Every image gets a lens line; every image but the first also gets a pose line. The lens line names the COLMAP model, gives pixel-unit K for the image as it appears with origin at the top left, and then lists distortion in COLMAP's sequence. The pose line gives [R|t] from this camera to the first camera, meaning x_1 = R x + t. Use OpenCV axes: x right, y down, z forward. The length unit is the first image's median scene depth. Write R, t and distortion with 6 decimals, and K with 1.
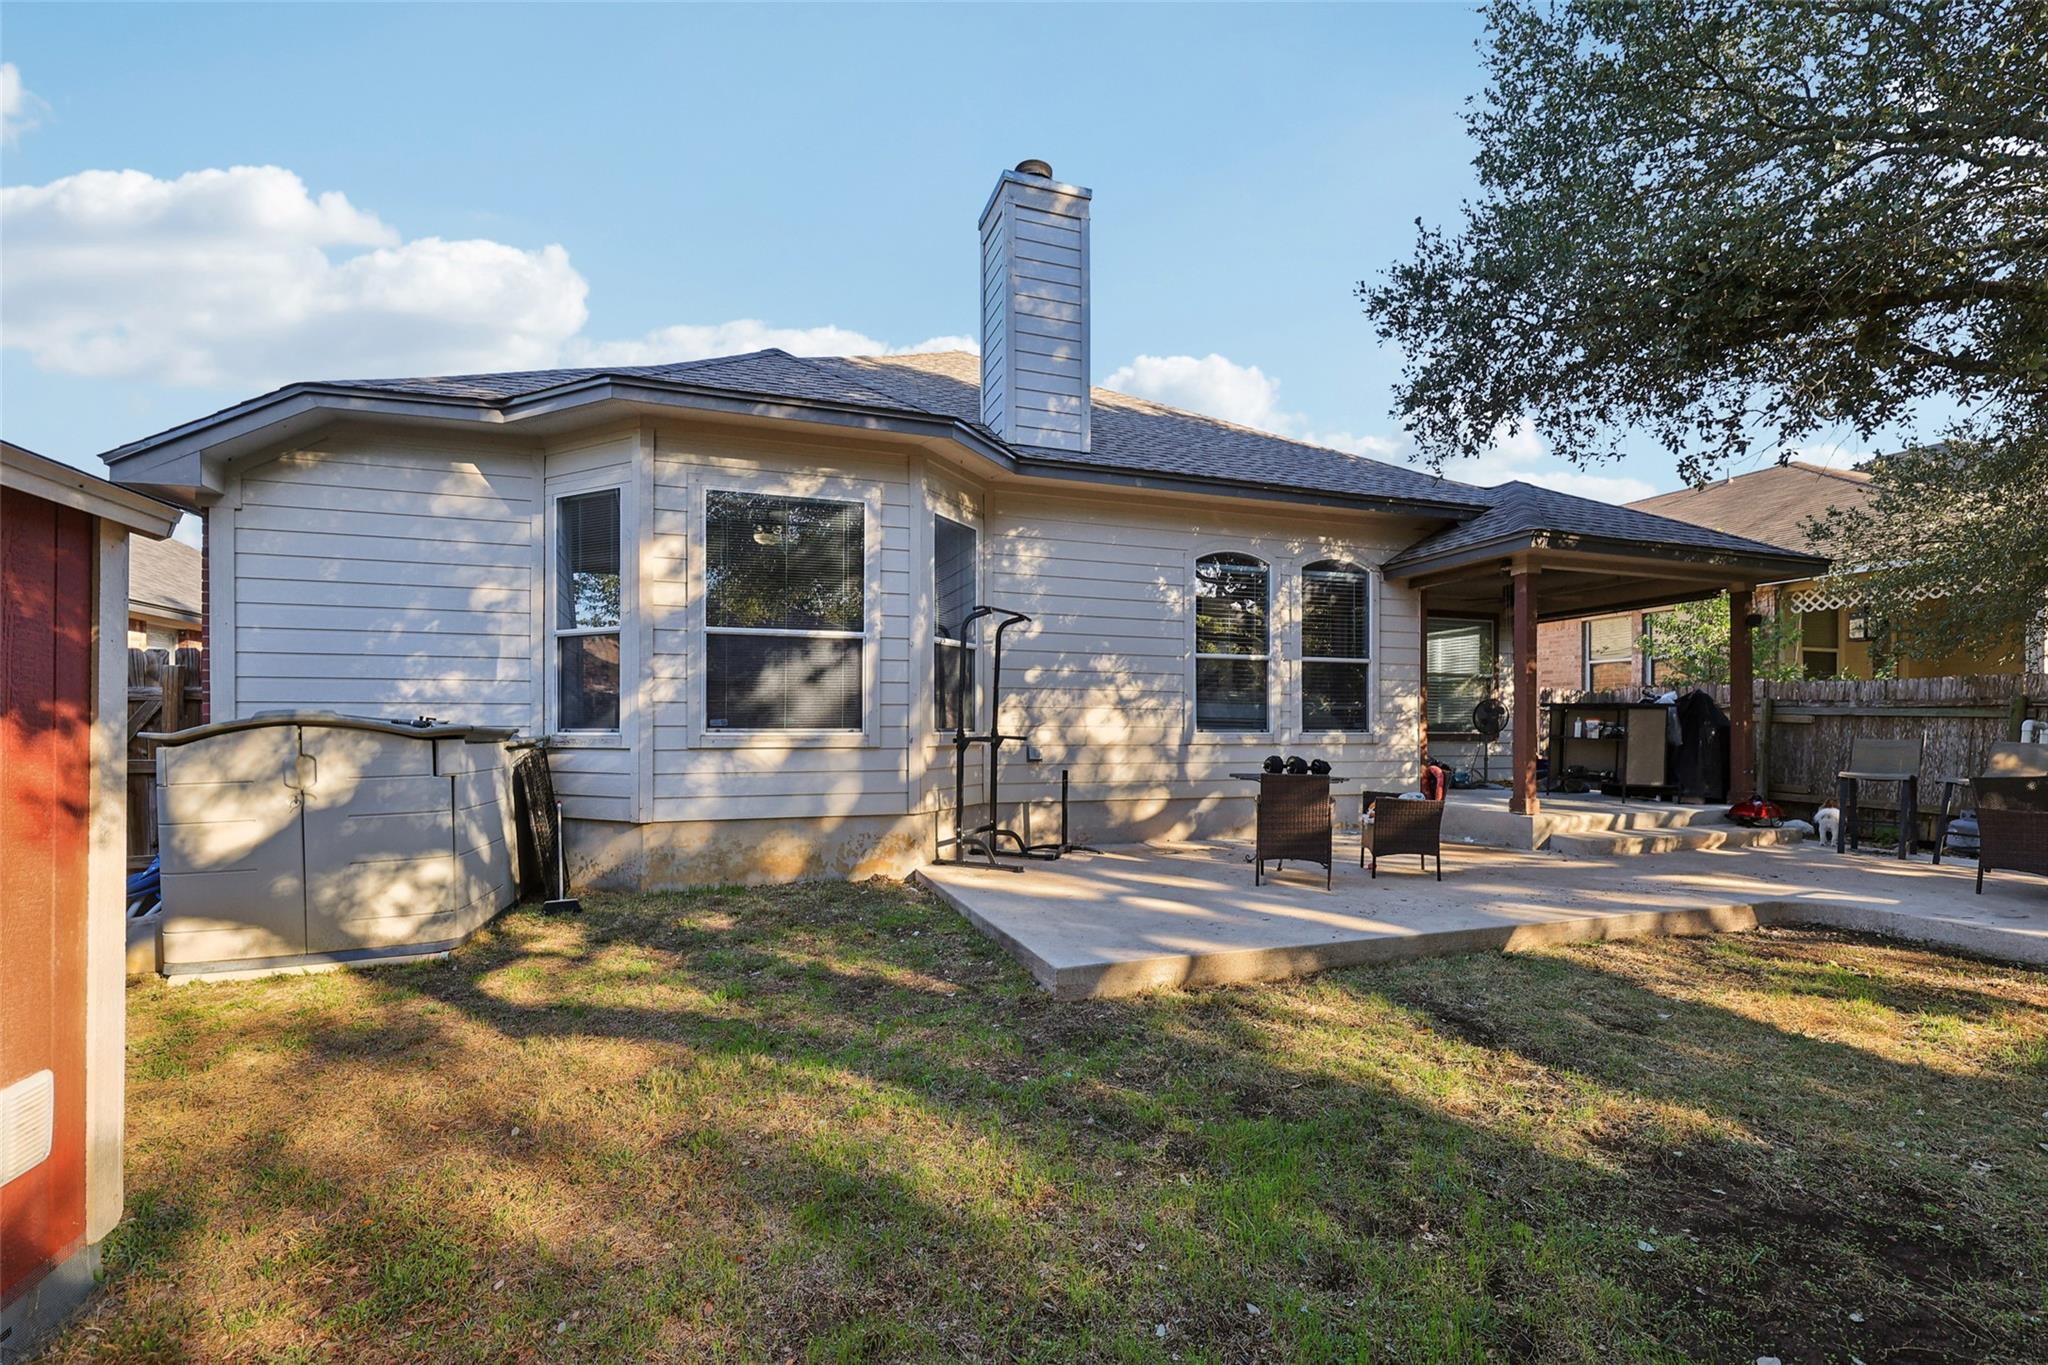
lens RADIAL K [[868.7, 0, 1023.0], [0, 868.7, 724.4], [0, 0, 1]] dist [-0.001176, 0.001252]
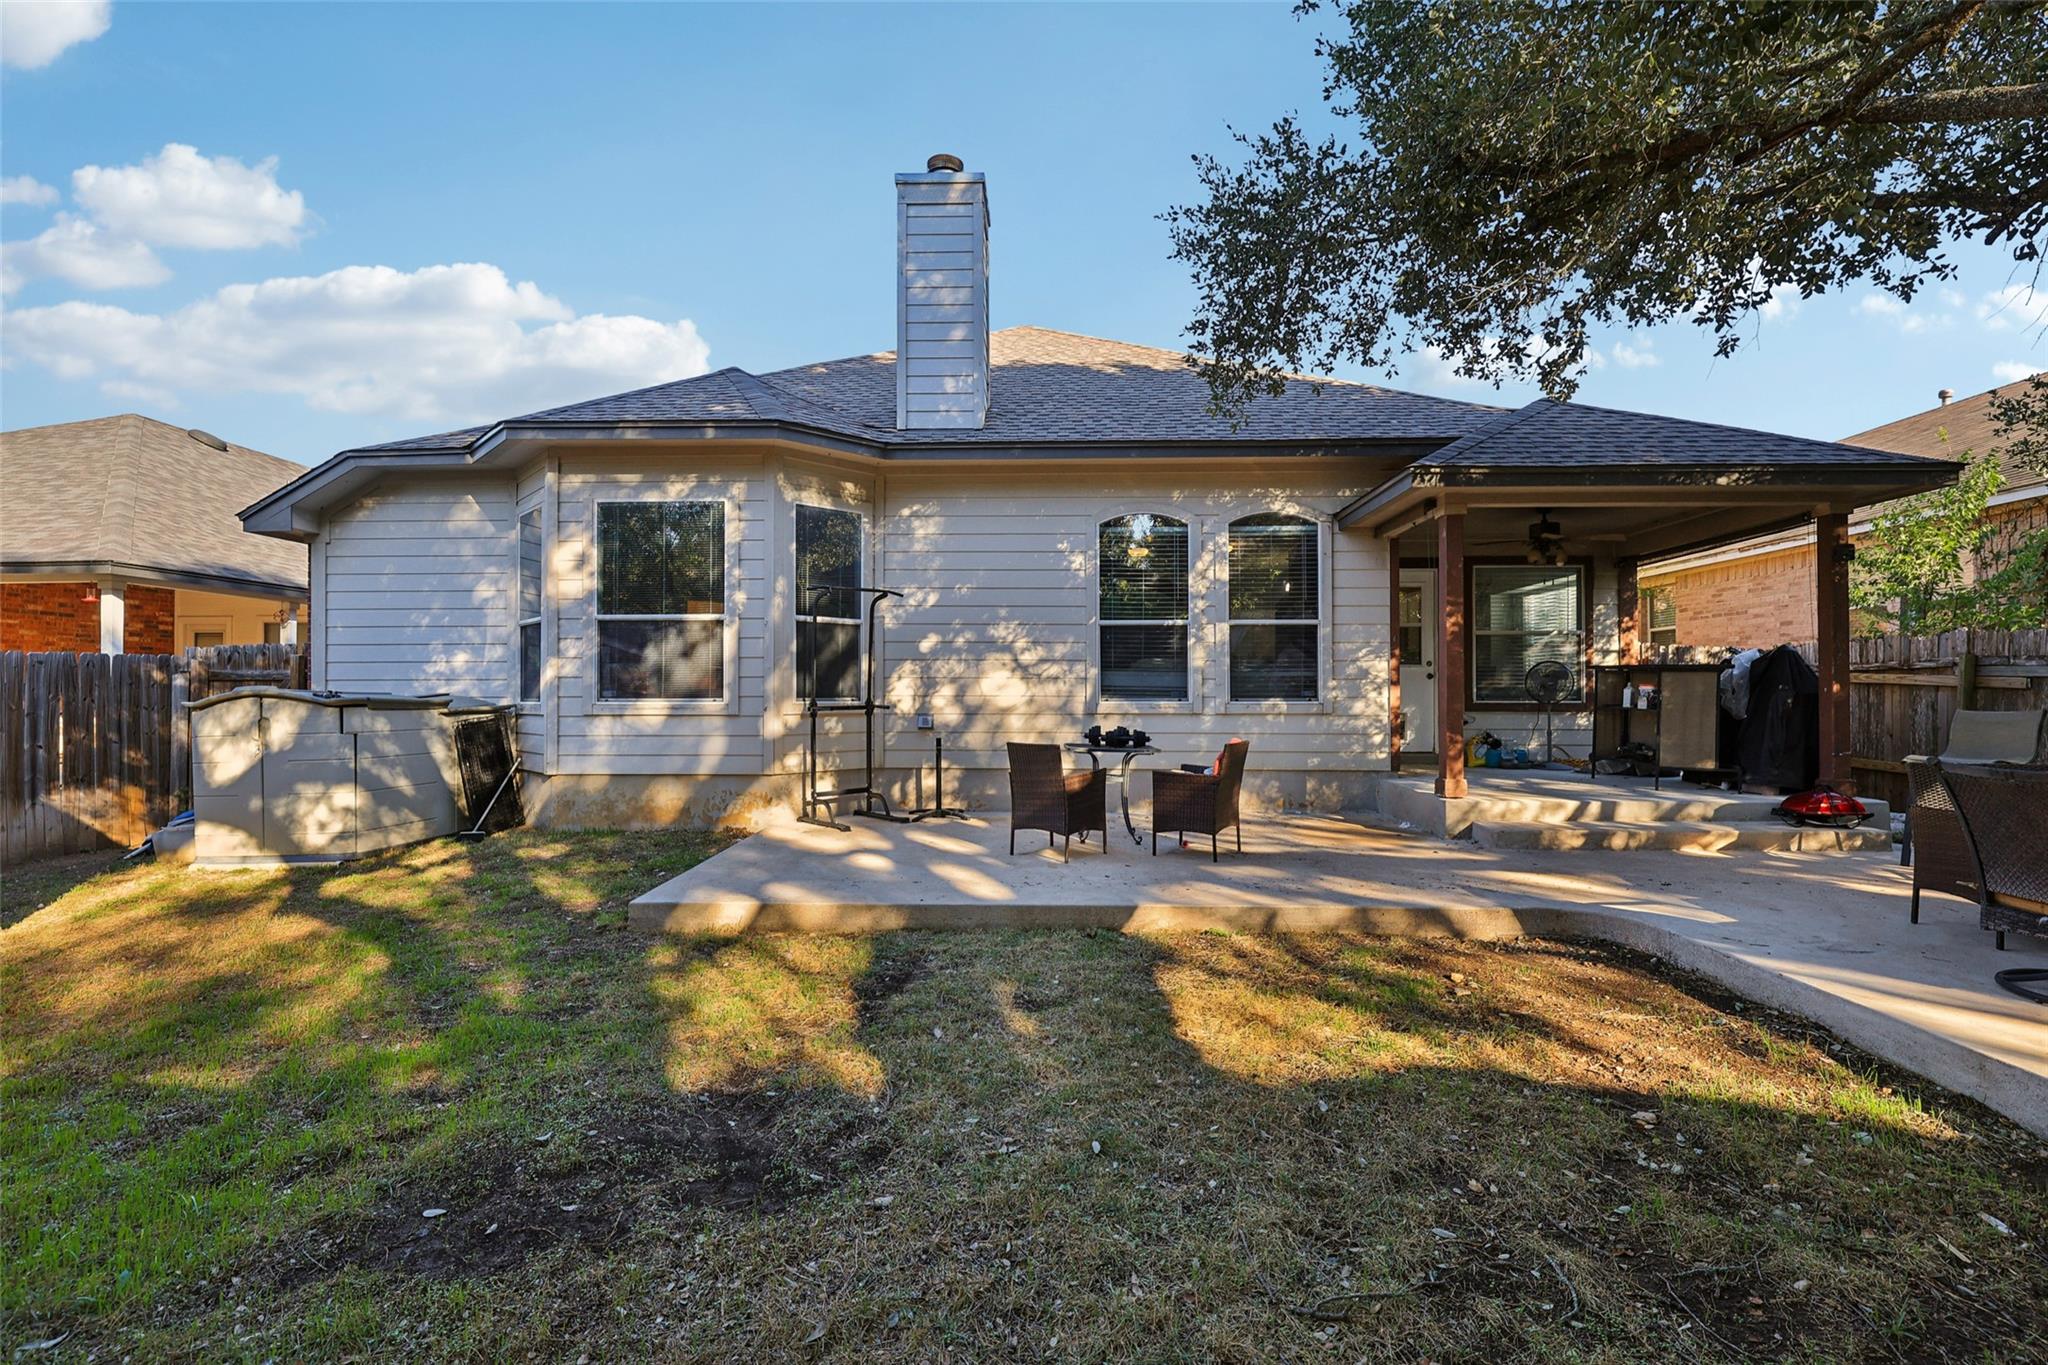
lens RADIAL K [[900.6, 0, 1018.1], [0, 900.6, 690.0], [0, 0, 1]] dist [-0.007631, -0.000031]
pose [[0.935841, -0.002625, -0.352413, 0.523474], [0.002993, 0.999995, 0.000501, -0.003436], [0.352410, -0.001524, 0.935845, 0.020508]]
